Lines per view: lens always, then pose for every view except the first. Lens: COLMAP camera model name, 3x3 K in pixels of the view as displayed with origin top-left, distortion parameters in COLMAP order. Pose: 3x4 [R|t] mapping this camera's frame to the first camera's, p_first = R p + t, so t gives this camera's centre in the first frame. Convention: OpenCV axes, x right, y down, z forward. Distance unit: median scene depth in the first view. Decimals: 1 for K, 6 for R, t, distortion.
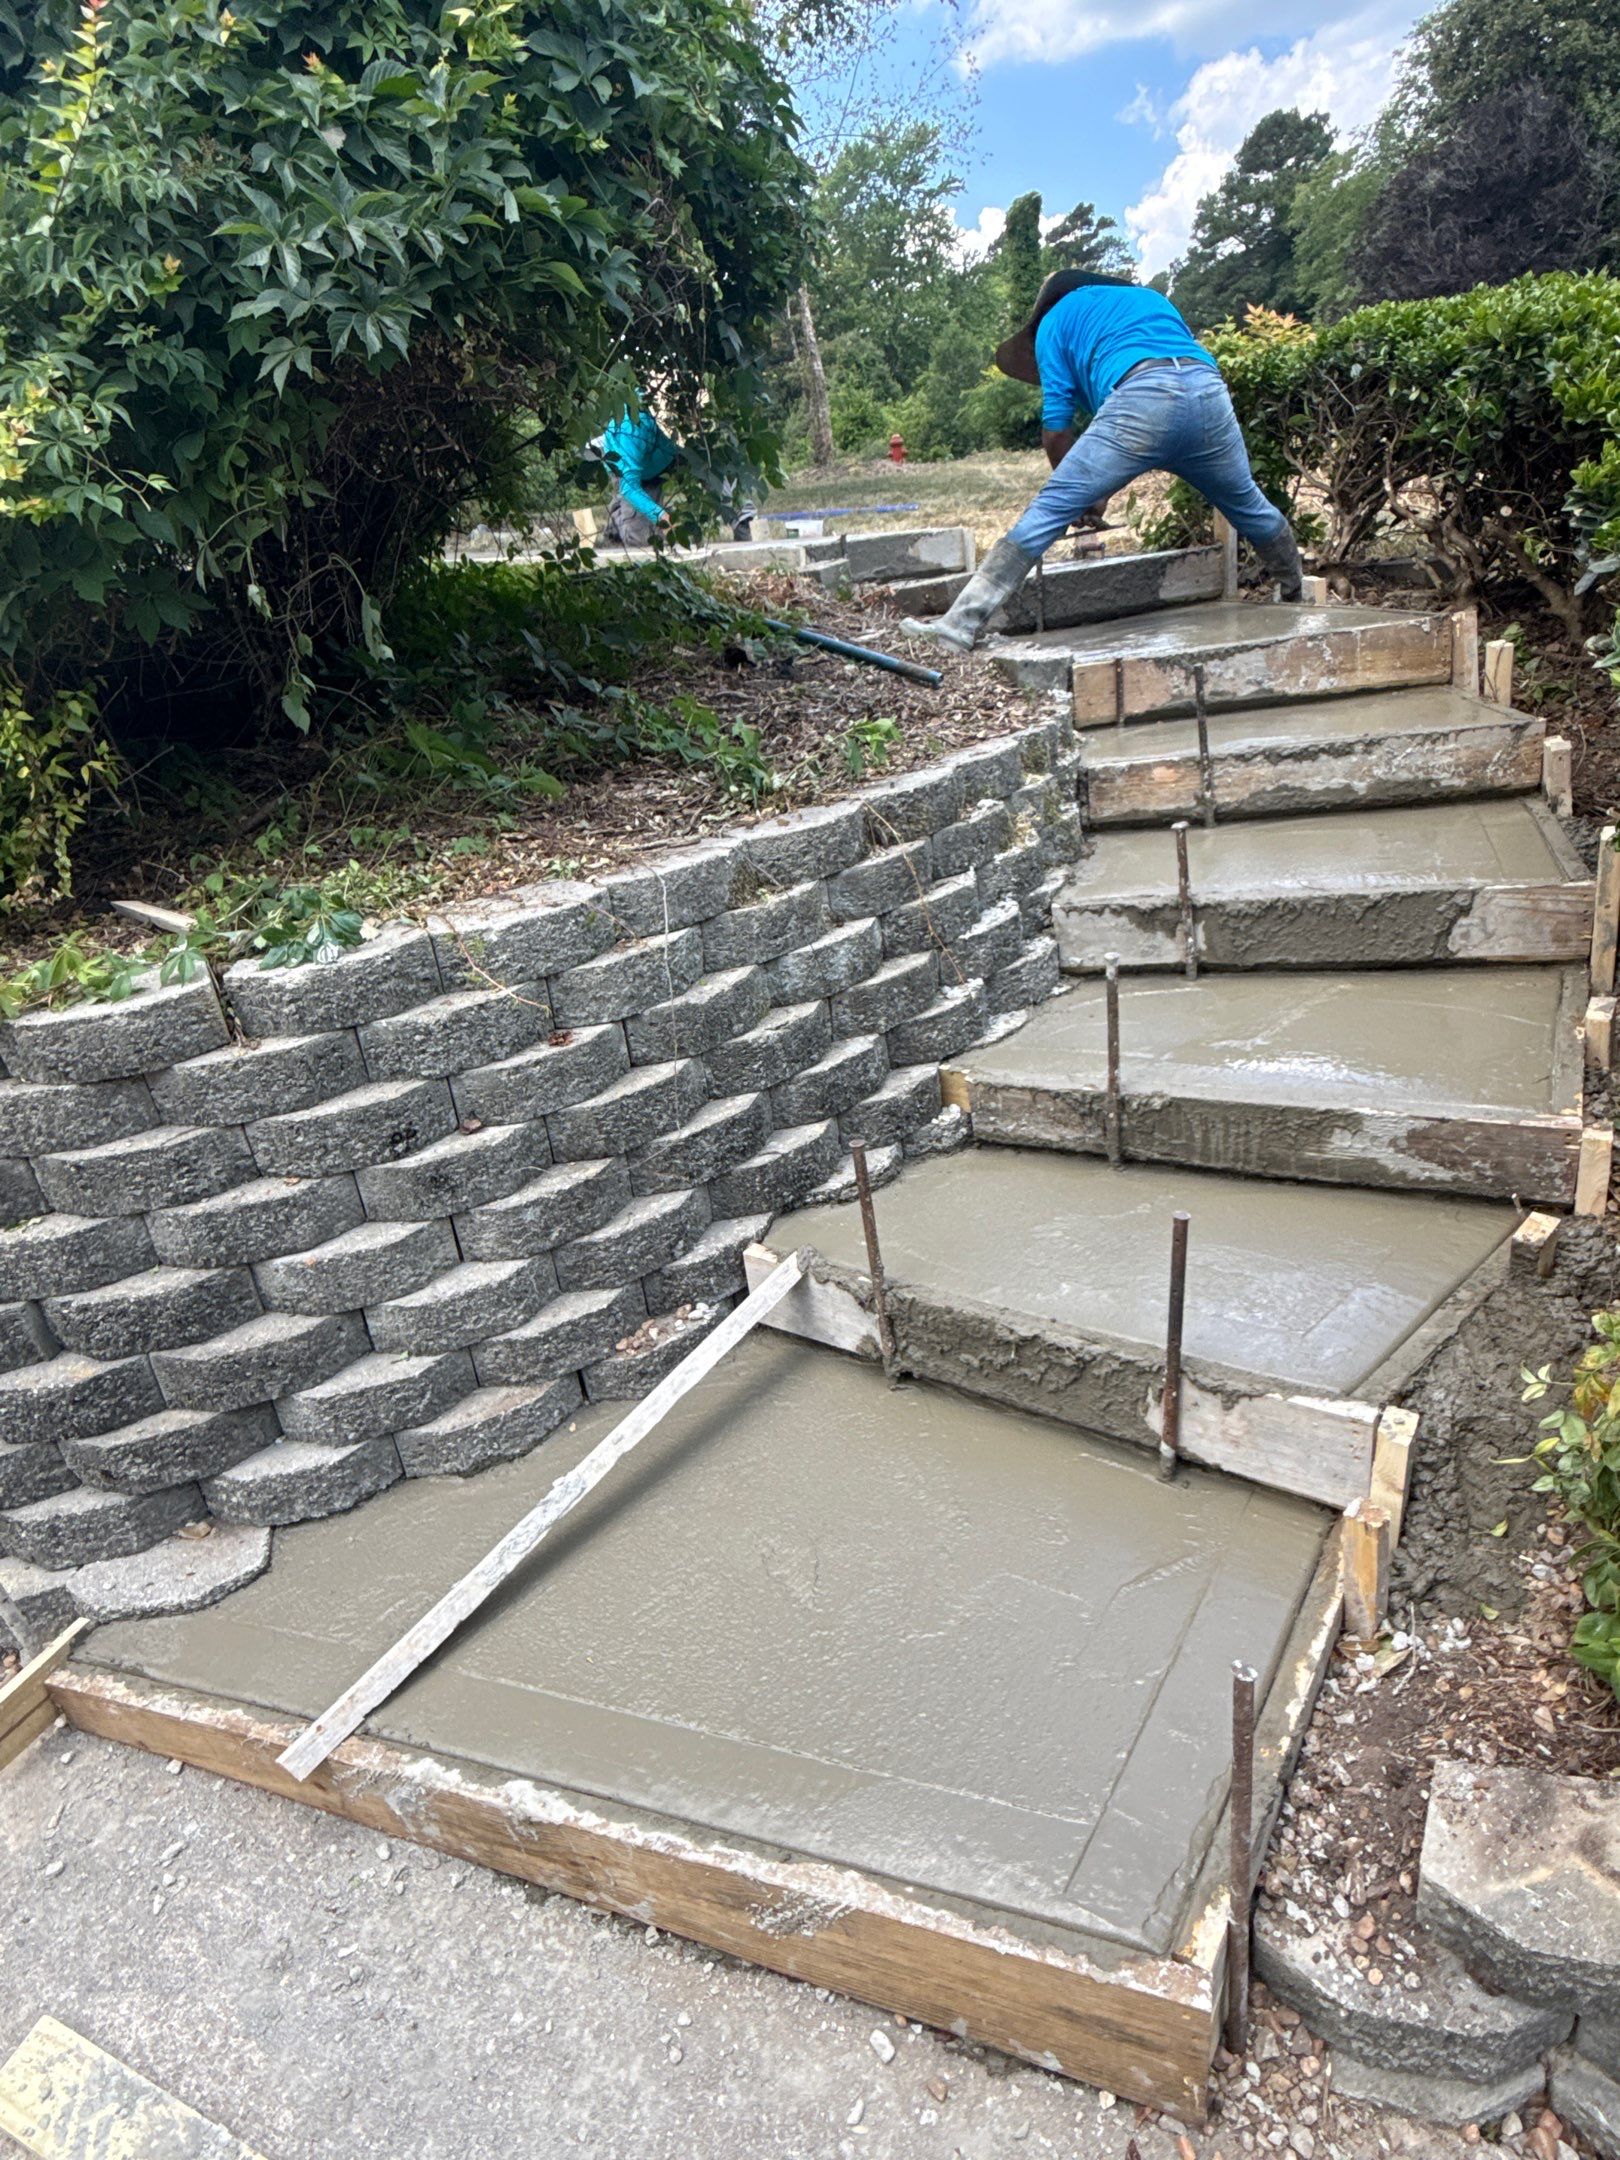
lens RADIAL K [[1208.8, 0, 810.0], [0, 1208.8, 1080.0], [0, 0, 1]] dist [-0.009038, 0.000690]
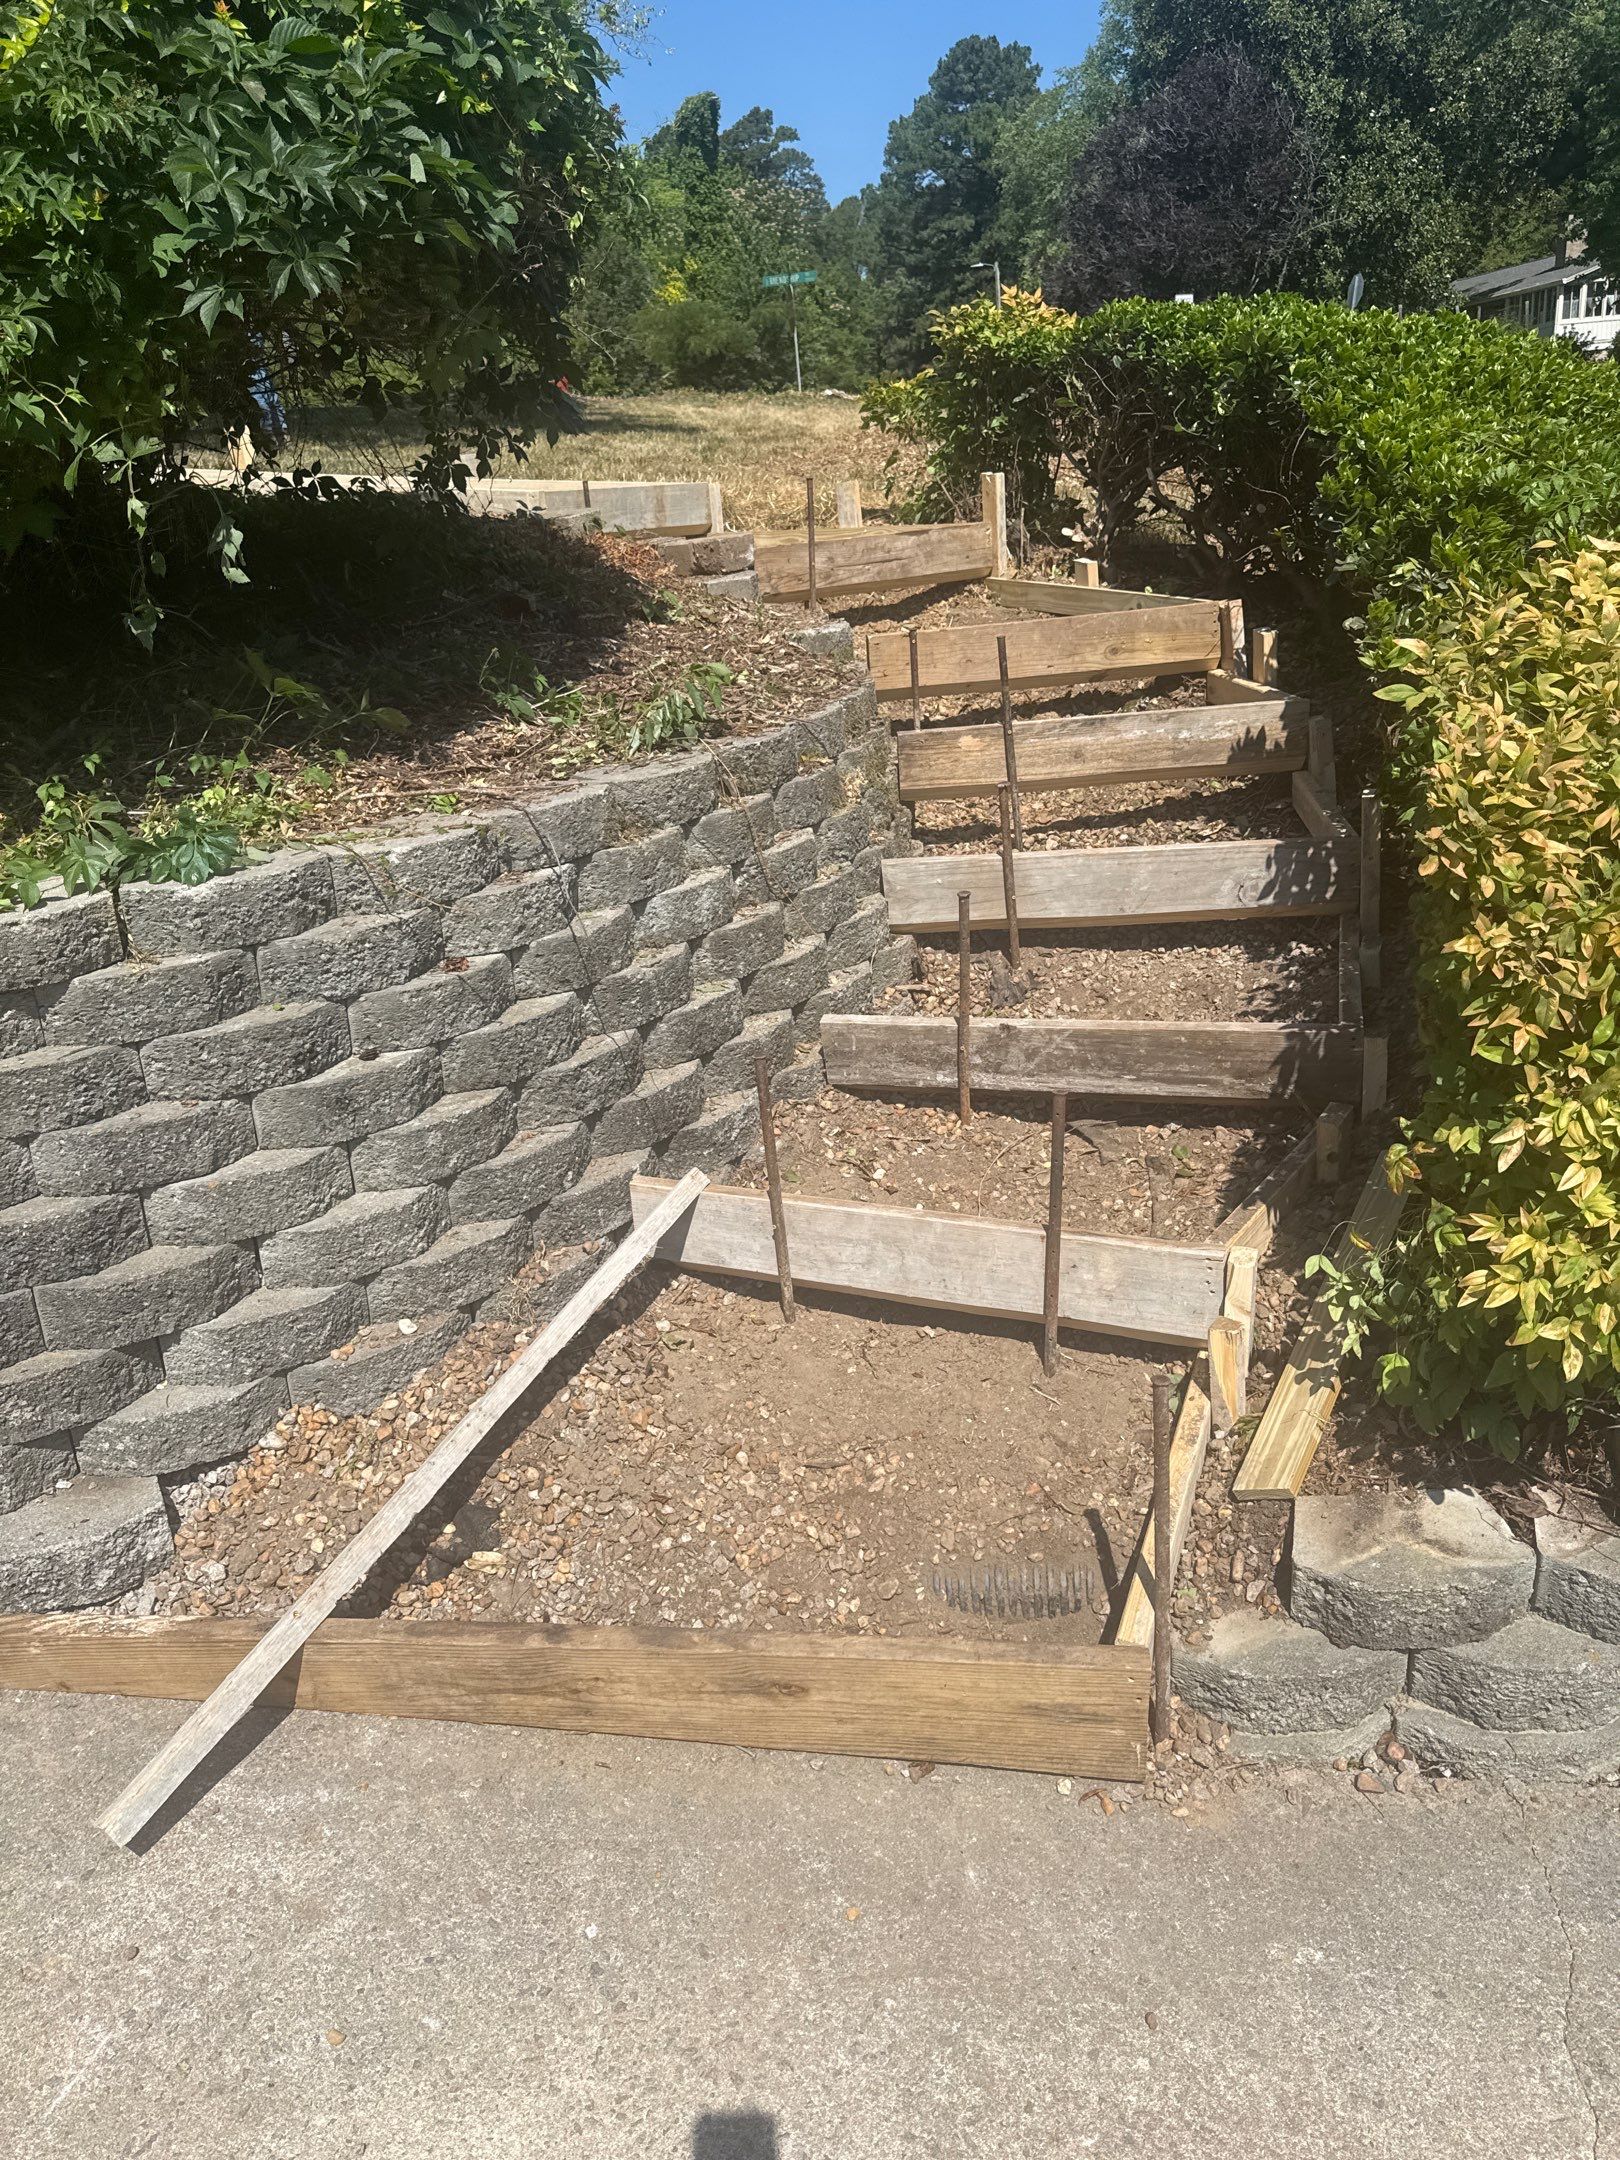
lens RADIAL K [[1604.6, 0, 810.0], [0, 1604.6, 1080.0], [0, 0, 1]] dist [0.053000, -0.122113]
pose [[0.967821, -0.015990, 0.251133, -0.261678], [0.033250, 0.997355, -0.064635, 0.158994], [-0.249435, 0.070905, 0.965792, -0.357895]]
